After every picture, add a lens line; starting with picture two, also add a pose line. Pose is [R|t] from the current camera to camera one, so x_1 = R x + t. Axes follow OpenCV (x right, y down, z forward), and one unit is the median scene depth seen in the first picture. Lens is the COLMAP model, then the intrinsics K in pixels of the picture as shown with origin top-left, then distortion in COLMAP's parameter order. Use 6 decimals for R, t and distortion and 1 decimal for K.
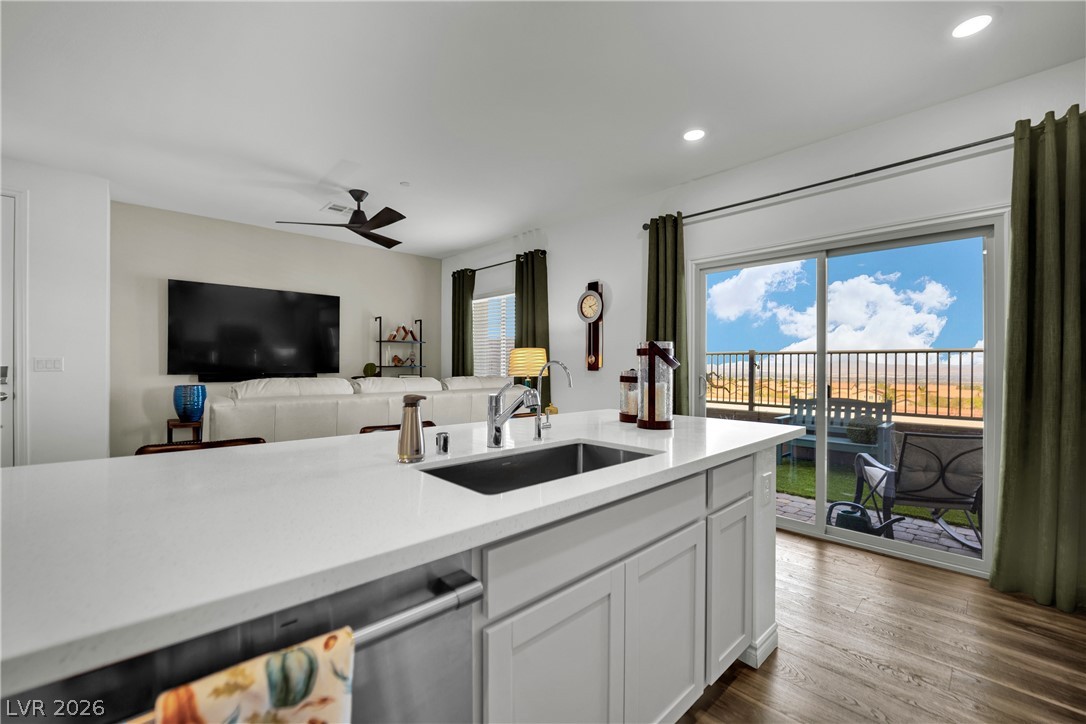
lens RADIAL K [[448.4, 0, 541.5], [0, 448.4, 368.3], [0, 0, 1]] dist [-0.025325, -0.000143]
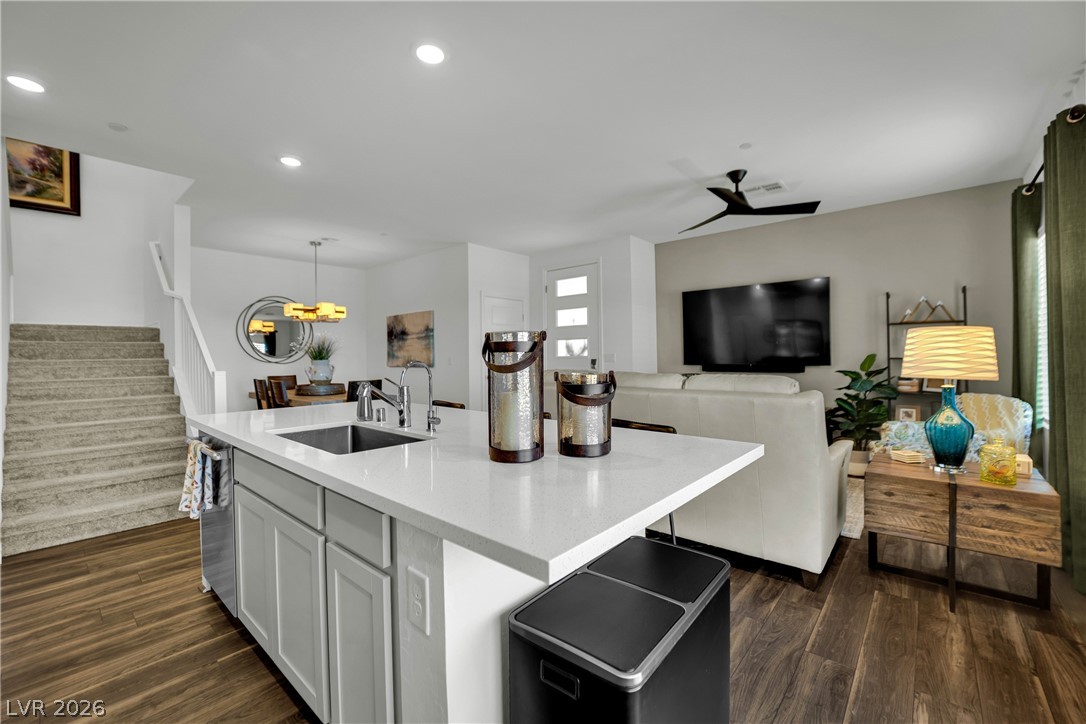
lens RADIAL K [[448.4, 0, 545.0], [0, 448.4, 358.3], [0, 0, 1]] dist [-0.025325, -0.000143]
pose [[0.101492, 0.002743, -0.994833, 0.482638], [0.003025, 0.999991, 0.003066, -0.012146], [0.994832, -0.003320, 0.101483, 0.495832]]
